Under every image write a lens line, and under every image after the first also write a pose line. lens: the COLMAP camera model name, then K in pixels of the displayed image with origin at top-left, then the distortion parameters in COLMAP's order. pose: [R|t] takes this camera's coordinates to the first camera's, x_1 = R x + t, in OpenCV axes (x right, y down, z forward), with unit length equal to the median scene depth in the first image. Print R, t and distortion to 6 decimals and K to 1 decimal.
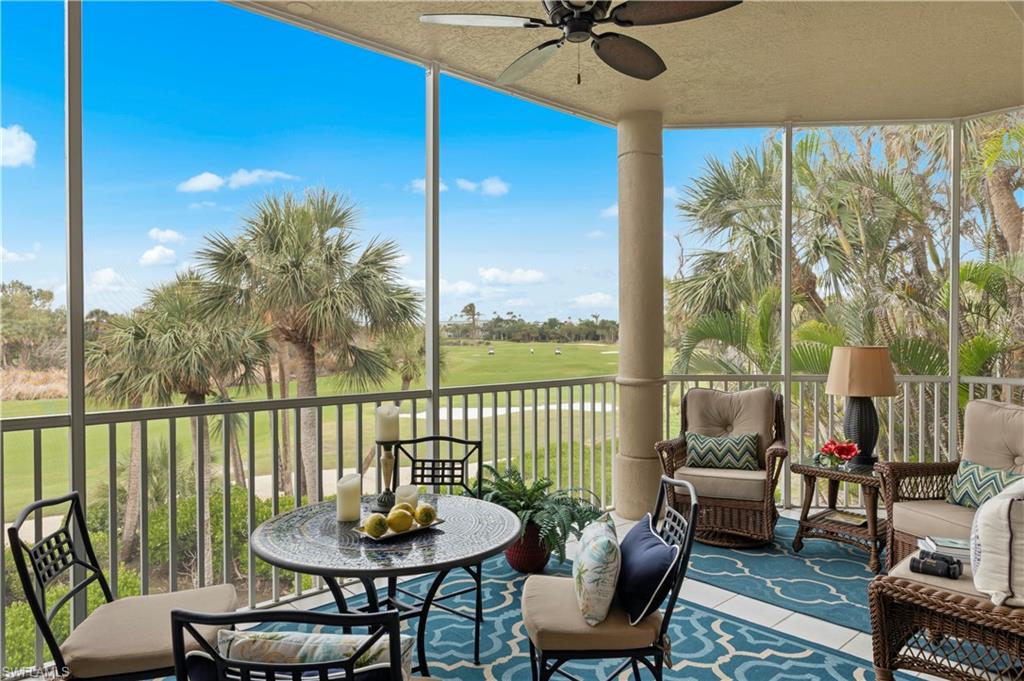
lens RADIAL K [[661.6, 0, 515.4], [0, 661.6, 343.7], [0, 0, 1]] dist [0.003650, 0.002722]
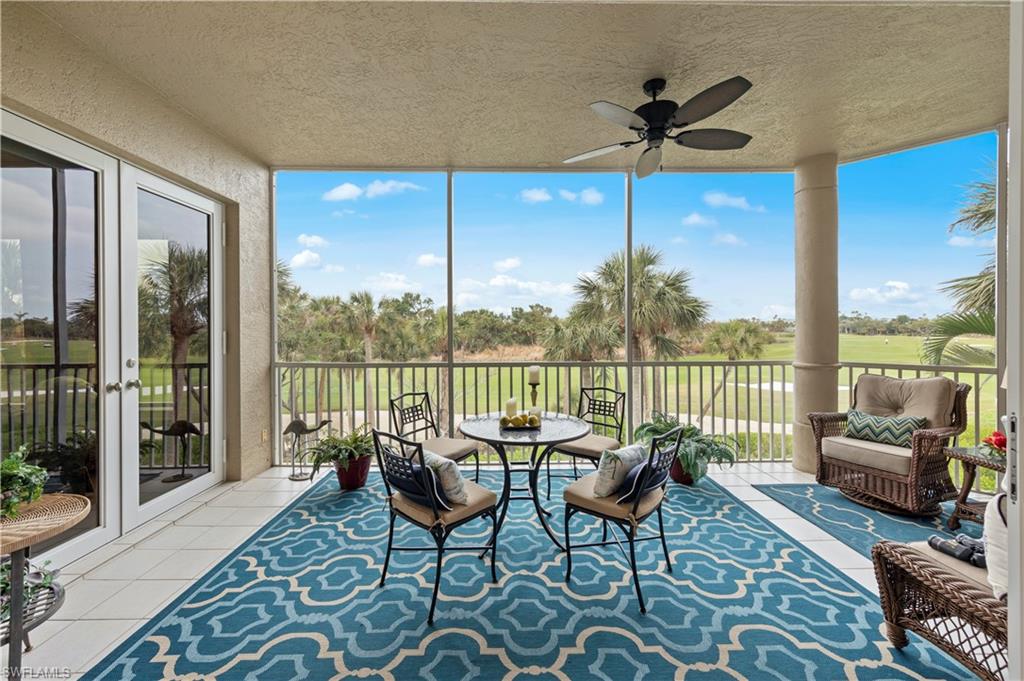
lens RADIAL K [[398.9, 0, 511.2], [0, 398.9, 334.8], [0, 0, 1]] dist [0.002329, -0.000010]
pose [[0.752642, 0.008662, -0.658373, 0.312912], [-0.008692, 0.999957, 0.003219, -0.001025], [0.658373, 0.003299, 0.752685, 0.031888]]
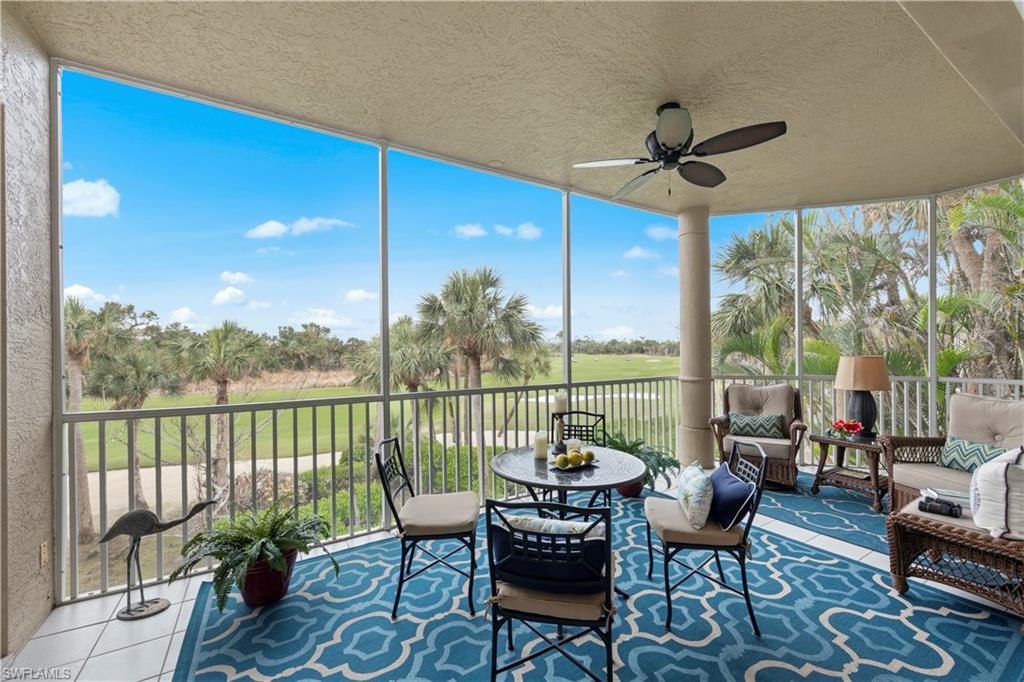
lens RADIAL K [[408.7, 0, 509.3], [0, 408.7, 351.9], [0, 0, 1]] dist [0.002577, 0.000116]
pose [[0.981277, -0.006993, -0.192475, -0.068852], [0.005156, 0.999936, -0.010044, -0.000381], [0.192533, 0.008864, 0.981250, -0.037126]]
